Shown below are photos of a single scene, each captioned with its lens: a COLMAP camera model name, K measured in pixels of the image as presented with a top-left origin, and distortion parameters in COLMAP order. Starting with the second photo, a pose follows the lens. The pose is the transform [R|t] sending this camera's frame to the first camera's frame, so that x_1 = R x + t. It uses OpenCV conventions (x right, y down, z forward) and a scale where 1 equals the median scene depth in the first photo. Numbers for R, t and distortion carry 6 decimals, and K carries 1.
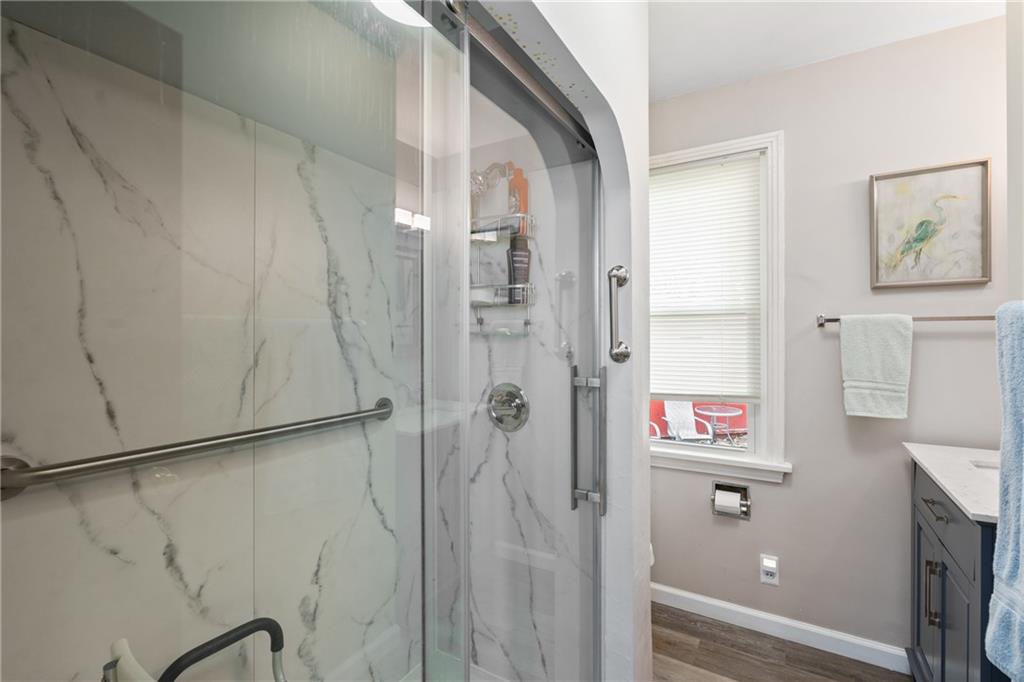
lens RADIAL K [[460.6, 0, 511.0], [0, 460.6, 336.0], [0, 0, 1]] dist [-0.005632, 0.000345]
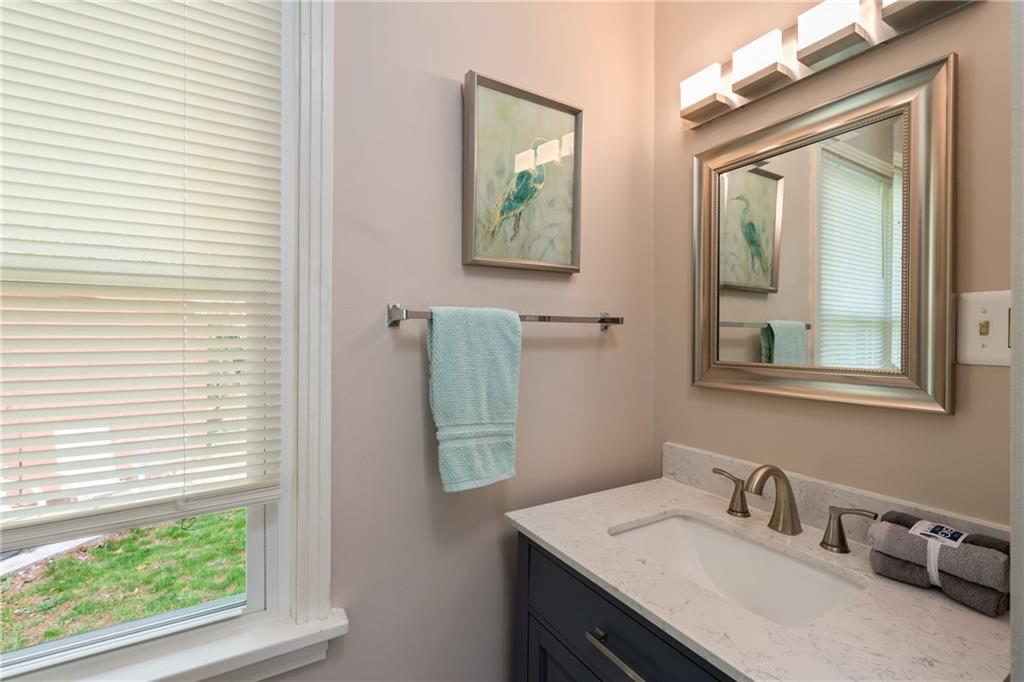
lens RADIAL K [[460.6, 0, 511.0], [0, 460.6, 336.0], [0, 0, 1]] dist [-0.005632, 0.000345]
pose [[0.466942, 0.006662, 0.884263, 0.296970], [-0.001938, 0.999977, -0.006510, -0.006861], [-0.884286, 0.001326, 0.466944, 0.695677]]
